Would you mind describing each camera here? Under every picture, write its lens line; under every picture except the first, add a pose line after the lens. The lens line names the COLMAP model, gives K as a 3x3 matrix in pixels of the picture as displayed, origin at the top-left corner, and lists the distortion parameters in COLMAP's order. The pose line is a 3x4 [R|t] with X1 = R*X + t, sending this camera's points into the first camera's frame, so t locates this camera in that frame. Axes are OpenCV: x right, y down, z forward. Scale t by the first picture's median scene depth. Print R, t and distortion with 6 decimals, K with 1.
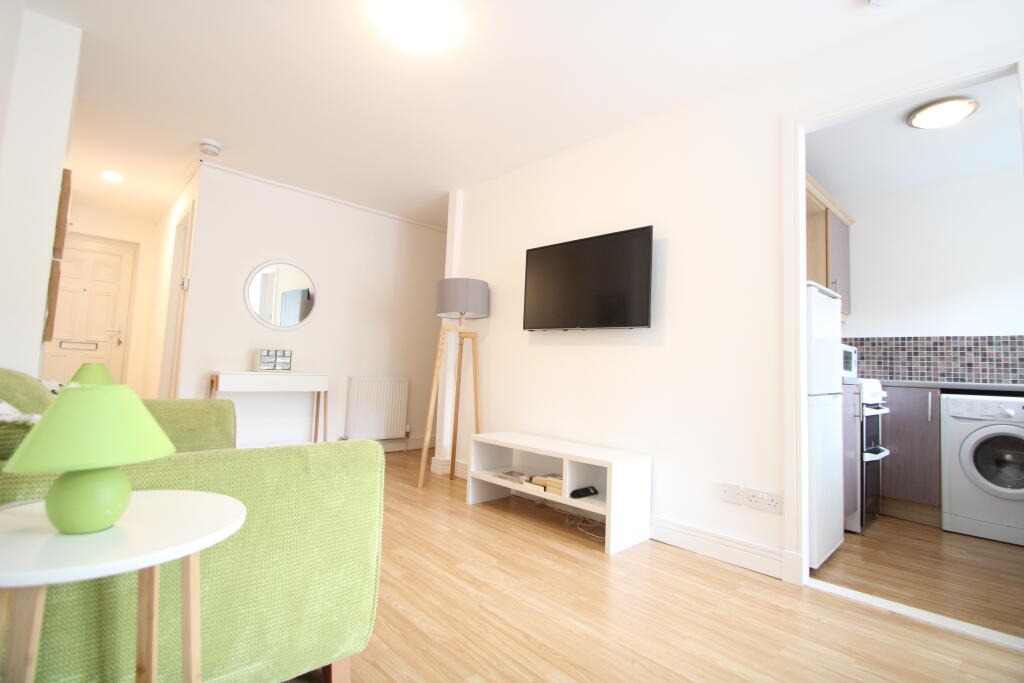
lens RADIAL K [[474.3, 0, 510.6], [0, 474.3, 329.8], [0, 0, 1]] dist [-0.001829, -0.009906]
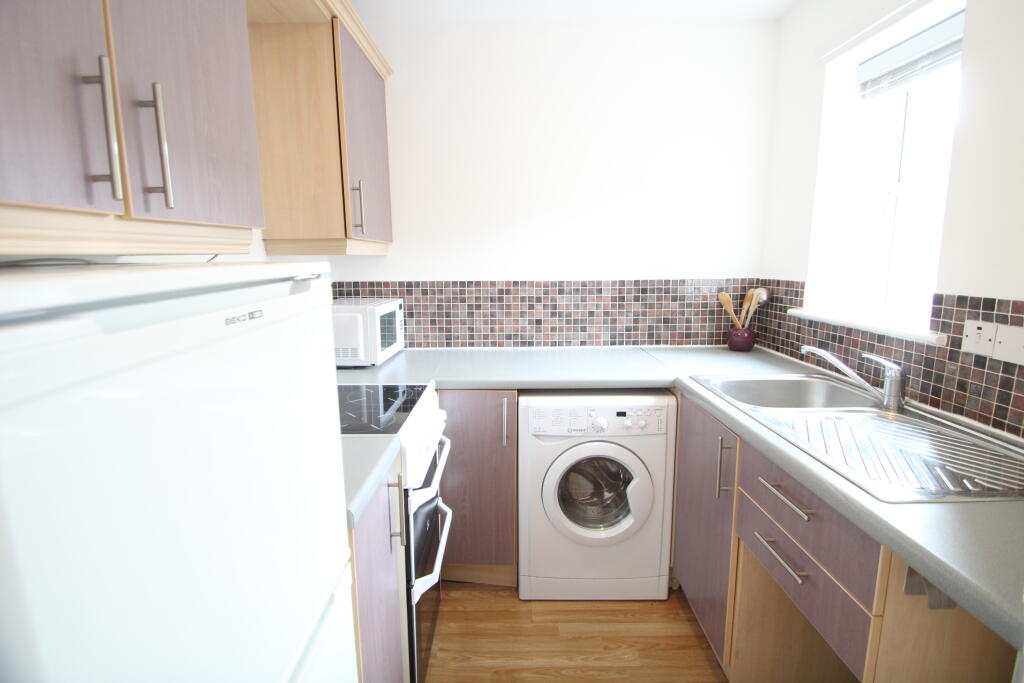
lens RADIAL K [[474.3, 0, 510.6], [0, 474.3, 329.8], [0, 0, 1]] dist [-0.001829, -0.009906]
pose [[0.677296, -0.162200, 0.717608, 0.414787], [-0.020412, 0.970876, 0.238712, -0.078200], [-0.735428, -0.176327, 0.654259, 0.532930]]
